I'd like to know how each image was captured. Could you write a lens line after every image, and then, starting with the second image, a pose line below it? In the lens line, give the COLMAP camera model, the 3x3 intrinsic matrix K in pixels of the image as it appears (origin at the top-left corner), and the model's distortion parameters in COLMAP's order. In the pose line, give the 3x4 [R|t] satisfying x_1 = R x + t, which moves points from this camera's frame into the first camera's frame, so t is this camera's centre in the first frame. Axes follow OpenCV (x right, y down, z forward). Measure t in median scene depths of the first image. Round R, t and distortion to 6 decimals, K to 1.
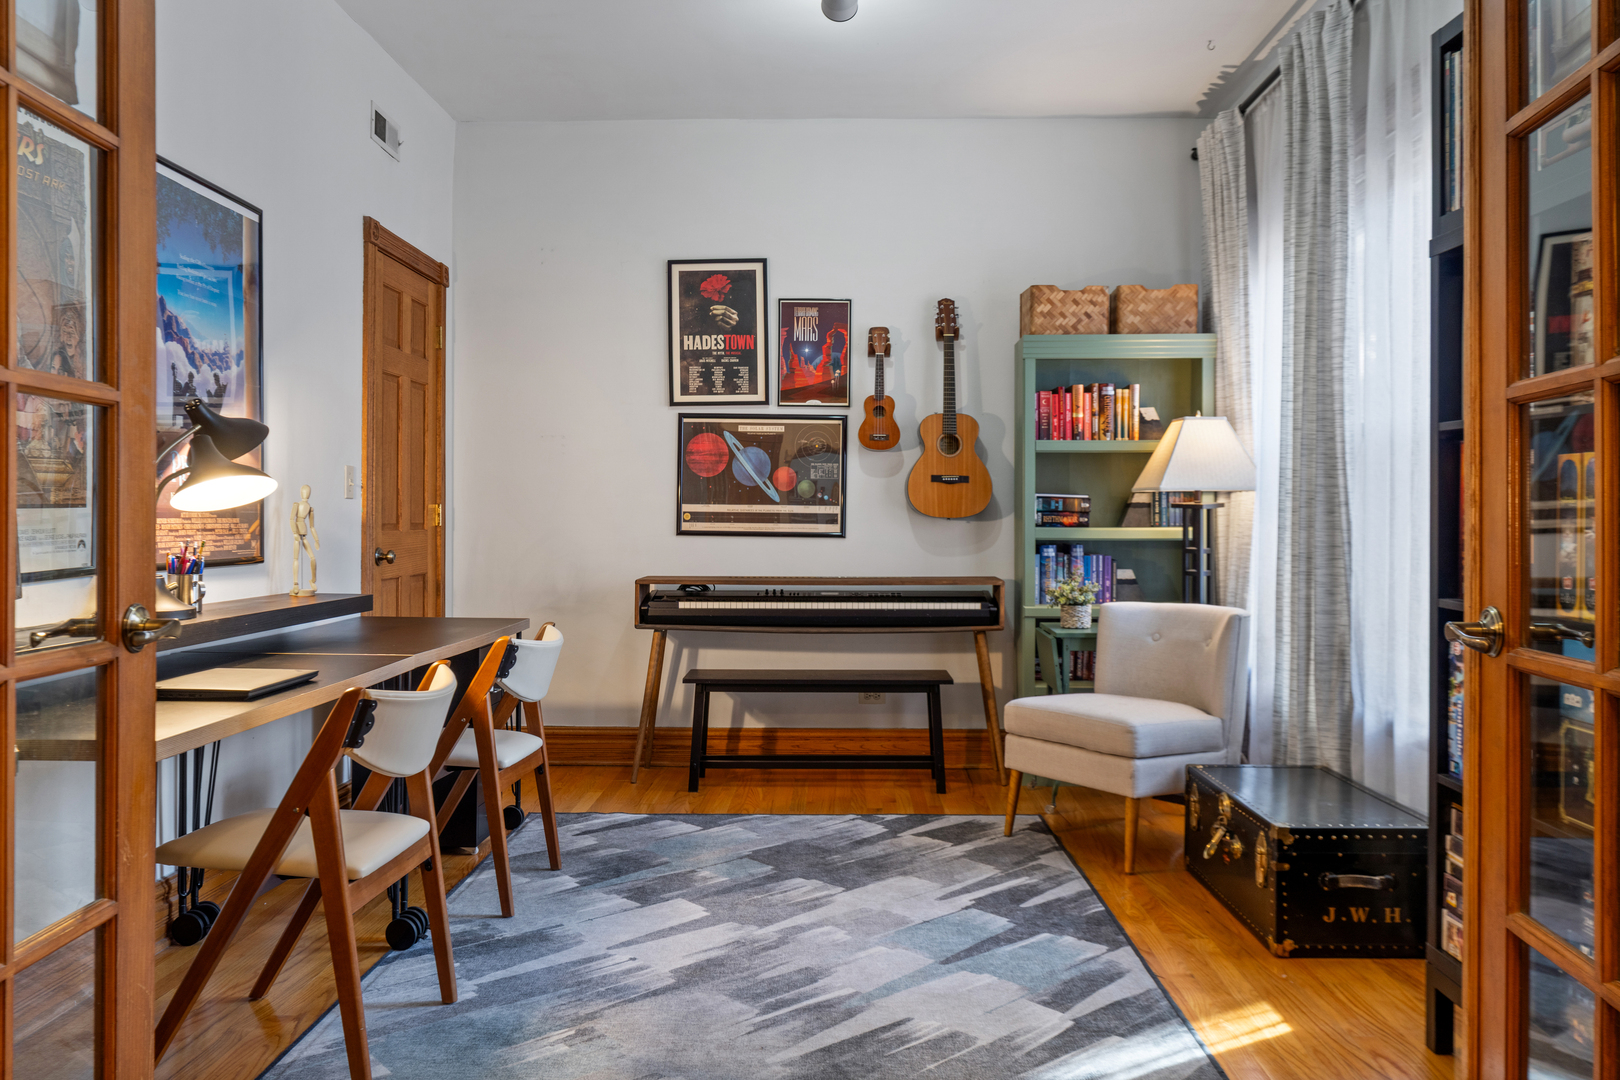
lens RADIAL K [[1232.0, 0, 787.6], [0, 1232.0, 523.5], [0, 0, 1]] dist [0.002992, -0.000725]
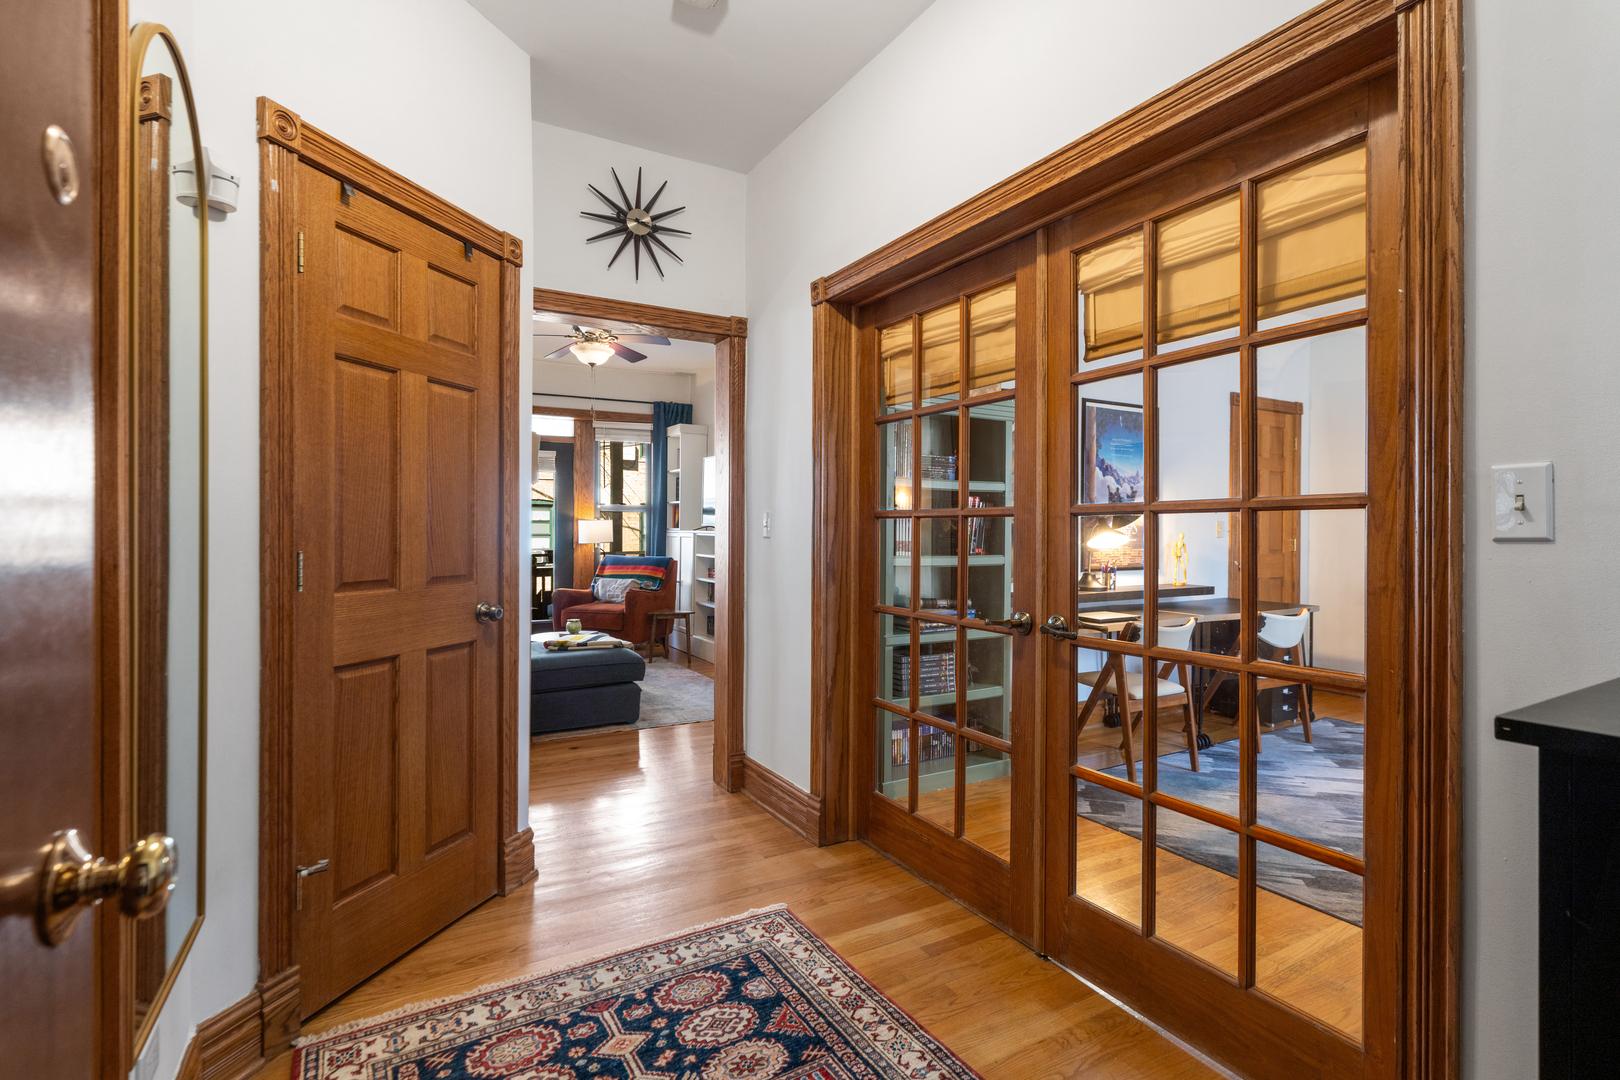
lens RADIAL K [[765.5, 0, 805.8], [0, 765.5, 532.3], [0, 0, 1]] dist [-0.012719, 0.000687]
pose [[0.523774, 0.005988, -0.851836, 0.339941], [-0.006936, 0.999972, 0.002764, -0.027209], [0.851829, 0.004460, 0.523801, -0.208034]]
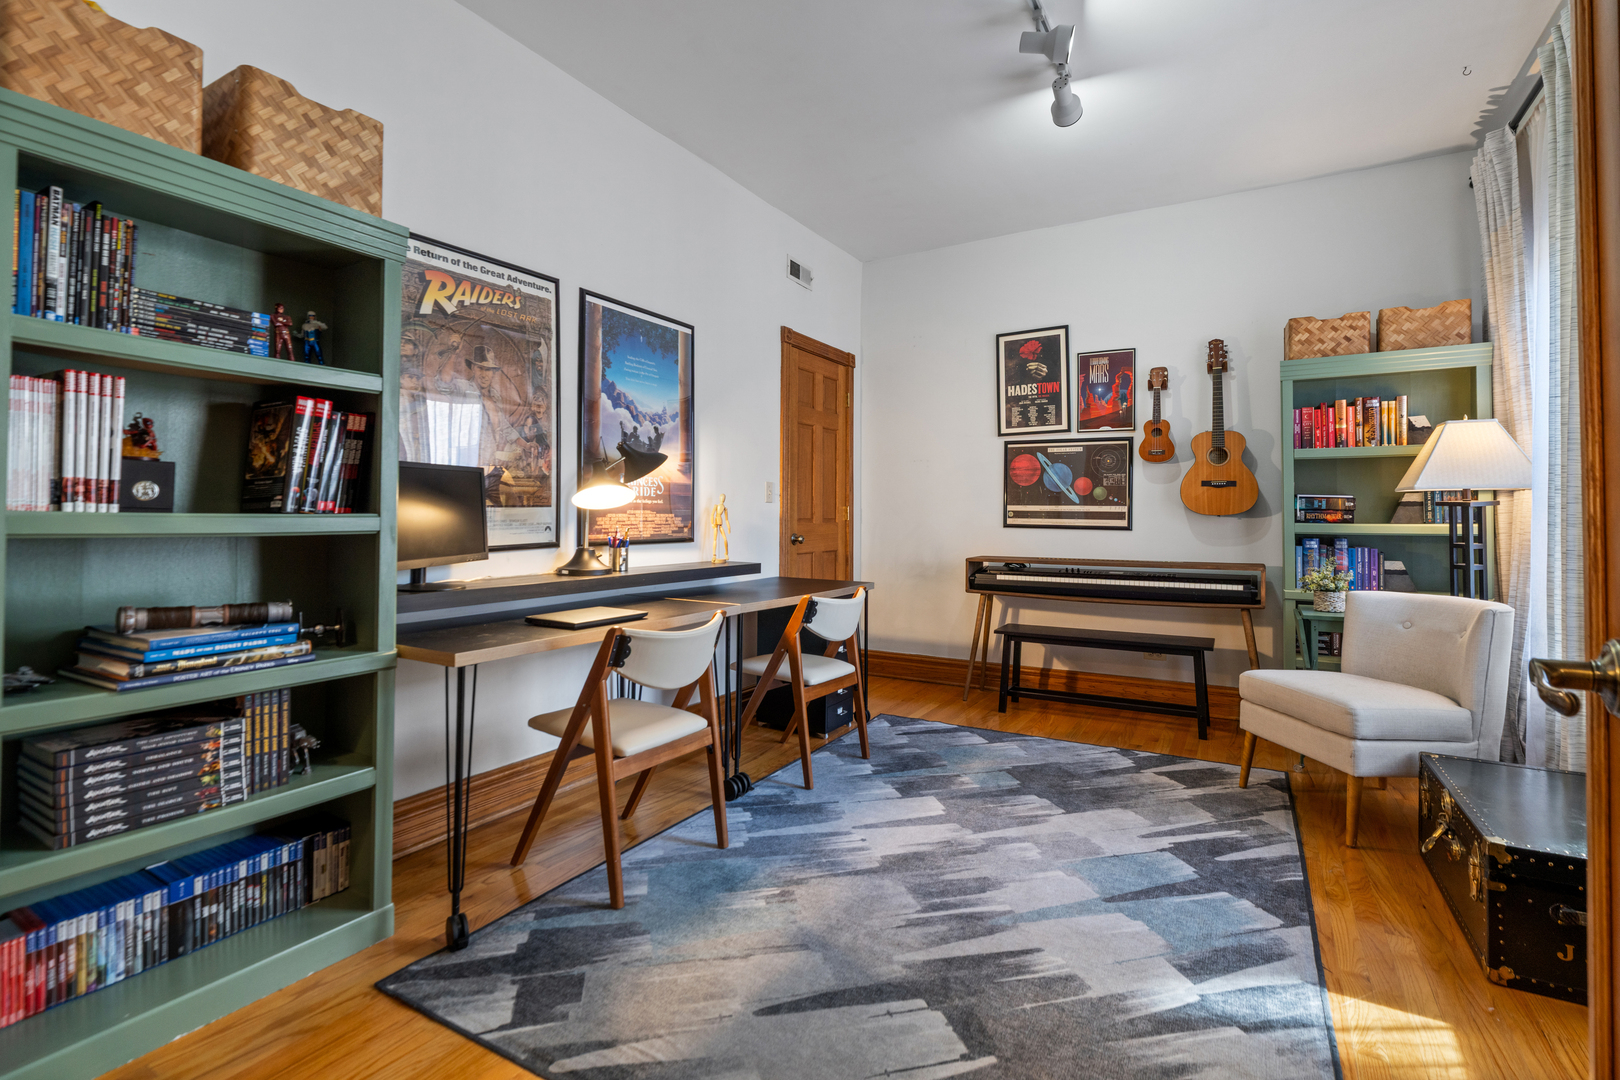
lens RADIAL K [[744.4, 0, 806.8], [0, 744.4, 503.4], [0, 0, 1]] dist [-0.006632, 0.003620]
pose [[0.877502, -0.006819, -0.479525, 0.150894], [-0.004171, 0.999753, -0.021850, 0.001959], [0.479556, 0.021174, 0.877256, 0.175374]]
